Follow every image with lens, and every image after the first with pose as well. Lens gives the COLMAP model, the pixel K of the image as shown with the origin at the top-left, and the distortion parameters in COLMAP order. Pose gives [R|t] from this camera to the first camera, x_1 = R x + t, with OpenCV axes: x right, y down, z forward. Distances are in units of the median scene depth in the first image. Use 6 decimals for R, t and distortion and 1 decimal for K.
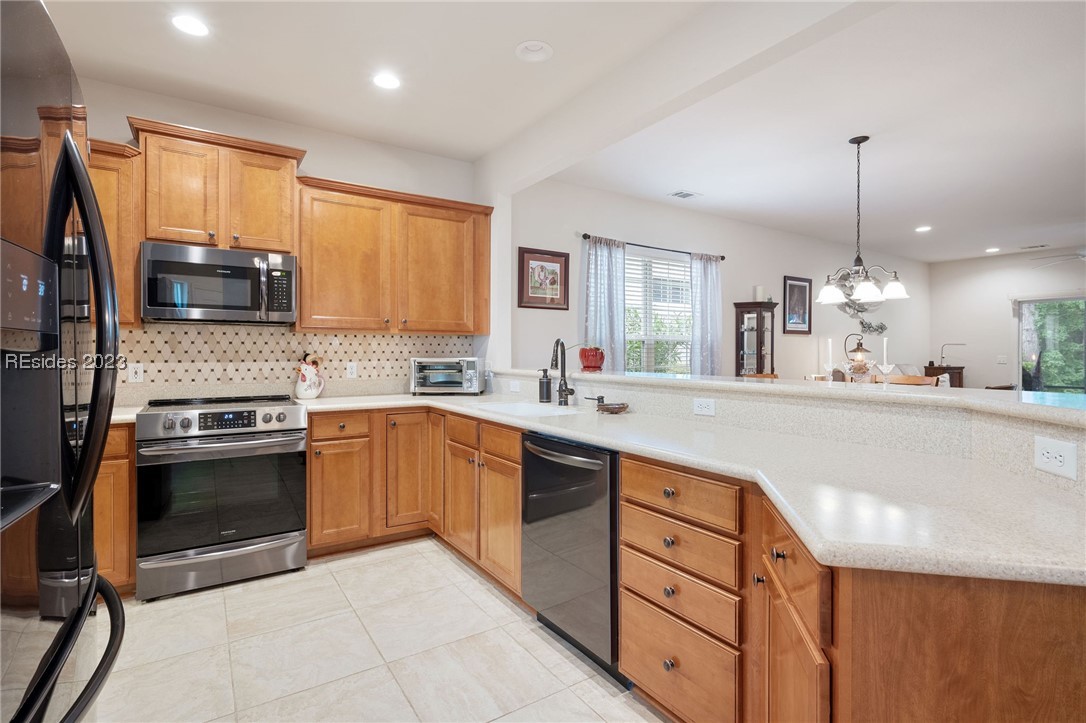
lens RADIAL K [[526.5, 0, 544.2], [0, 526.5, 355.7], [0, 0, 1]] dist [-0.000060, 0.000187]
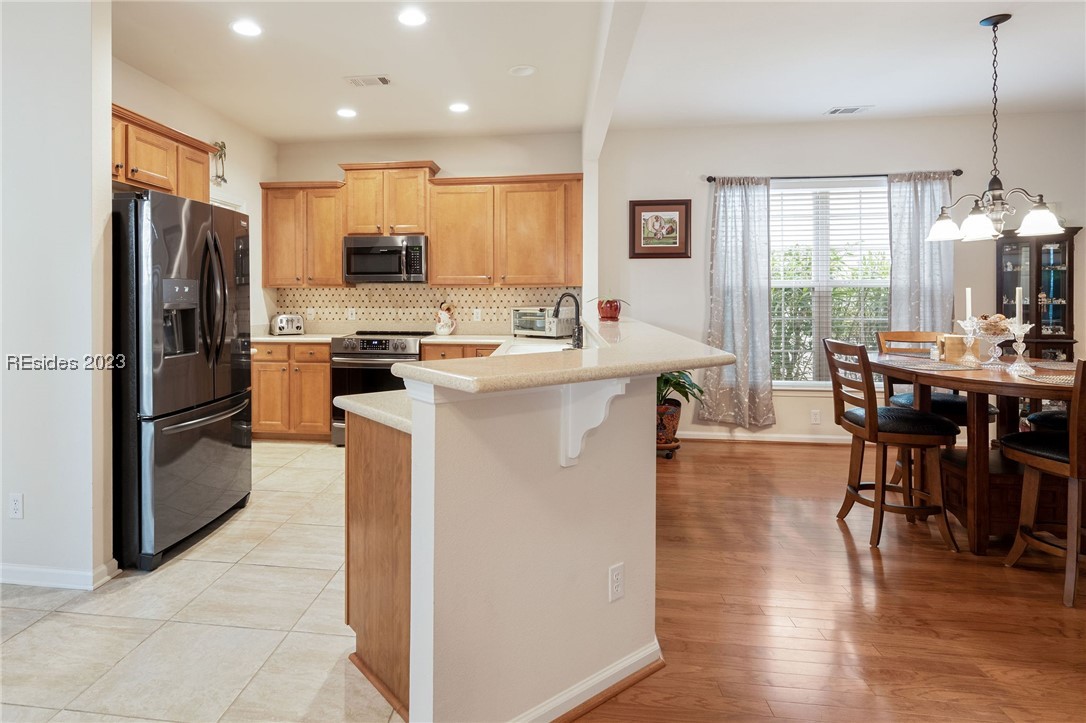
lens RADIAL K [[603.8, 0, 457.1], [0, 603.8, 297.1], [0, 0, 1]] dist [-0.004475, 0.002552]
pose [[0.740357, 0.001537, -0.672212, 0.589865], [-0.001270, 0.999999, 0.000888, -0.017924], [0.672213, 0.000197, 0.740358, -0.140305]]
